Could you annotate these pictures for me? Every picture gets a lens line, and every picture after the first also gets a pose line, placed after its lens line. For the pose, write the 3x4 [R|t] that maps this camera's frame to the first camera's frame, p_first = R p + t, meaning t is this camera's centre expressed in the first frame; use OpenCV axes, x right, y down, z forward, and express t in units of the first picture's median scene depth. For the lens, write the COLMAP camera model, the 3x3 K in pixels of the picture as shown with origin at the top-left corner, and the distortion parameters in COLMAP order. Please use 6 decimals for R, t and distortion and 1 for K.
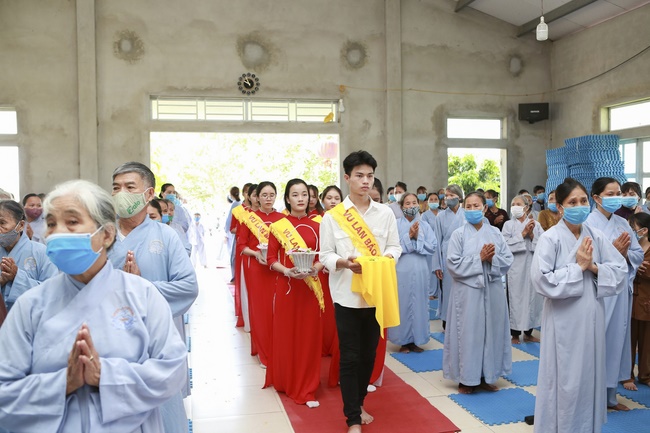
lens RADIAL K [[623.9, 0, 325.0], [0, 623.9, 216.5], [0, 0, 1]] dist [-0.158229, 0.362845]
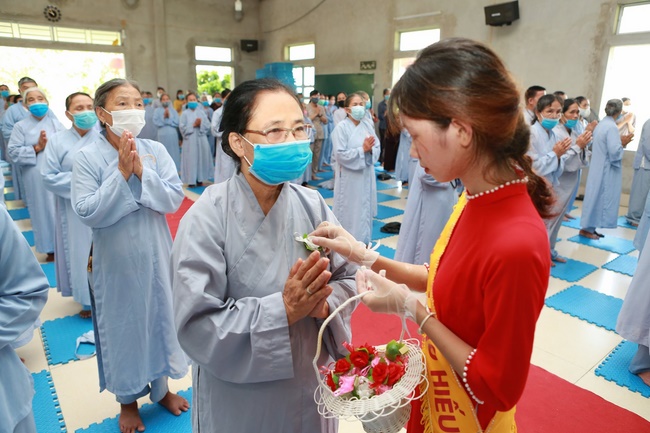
lens RADIAL K [[437.7, 0, 325.0], [0, 437.7, 216.5], [0, 0, 1]] dist [-0.105266, 0.065266]
pose [[0.906347, -0.084569, 0.413984, 0.006003], [-0.013705, 0.973366, 0.228845, 0.011188], [-0.422311, -0.213087, 0.881049, -0.217159]]
